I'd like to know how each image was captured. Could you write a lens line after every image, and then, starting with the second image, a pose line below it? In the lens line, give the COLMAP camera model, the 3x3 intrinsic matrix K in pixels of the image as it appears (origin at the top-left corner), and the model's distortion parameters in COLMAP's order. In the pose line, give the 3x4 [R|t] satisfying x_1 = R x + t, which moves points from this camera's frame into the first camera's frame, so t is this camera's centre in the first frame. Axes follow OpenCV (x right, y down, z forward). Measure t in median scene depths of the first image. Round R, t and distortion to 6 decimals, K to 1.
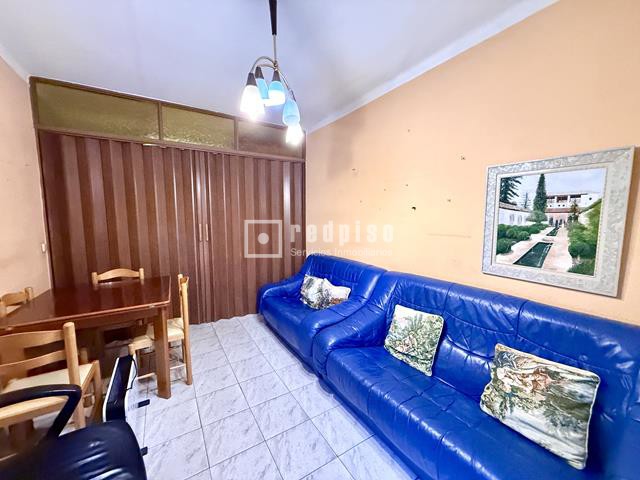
lens RADIAL K [[254.3, 0, 317.5], [0, 254.3, 239.7], [0, 0, 1]] dist [-0.001045, 0.001211]
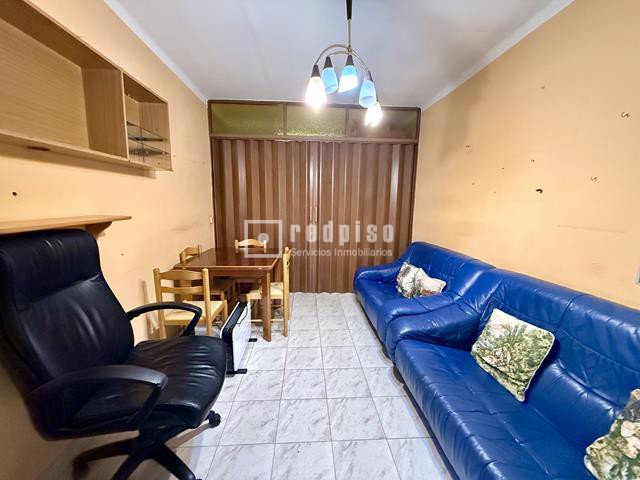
lens RADIAL K [[254.3, 0, 318.5], [0, 254.3, 239.2], [0, 0, 1]] dist [-0.001045, 0.001211]
pose [[0.879396, 0.083683, -0.468679, 0.182081], [-0.060669, 0.996103, 0.064021, 0.014089], [0.472210, -0.027865, 0.881046, 0.007295]]
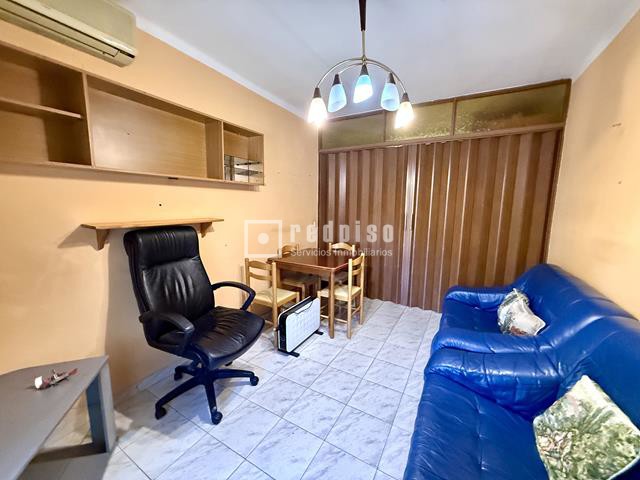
lens RADIAL K [[254.3, 0, 319.1], [0, 254.3, 239.5], [0, 0, 1]] dist [-0.001045, 0.001211]
pose [[0.476703, 0.124981, -0.870135, 0.495961], [-0.095958, 0.991325, 0.089817, -0.023305], [0.873811, 0.040680, 0.484560, 0.246630]]
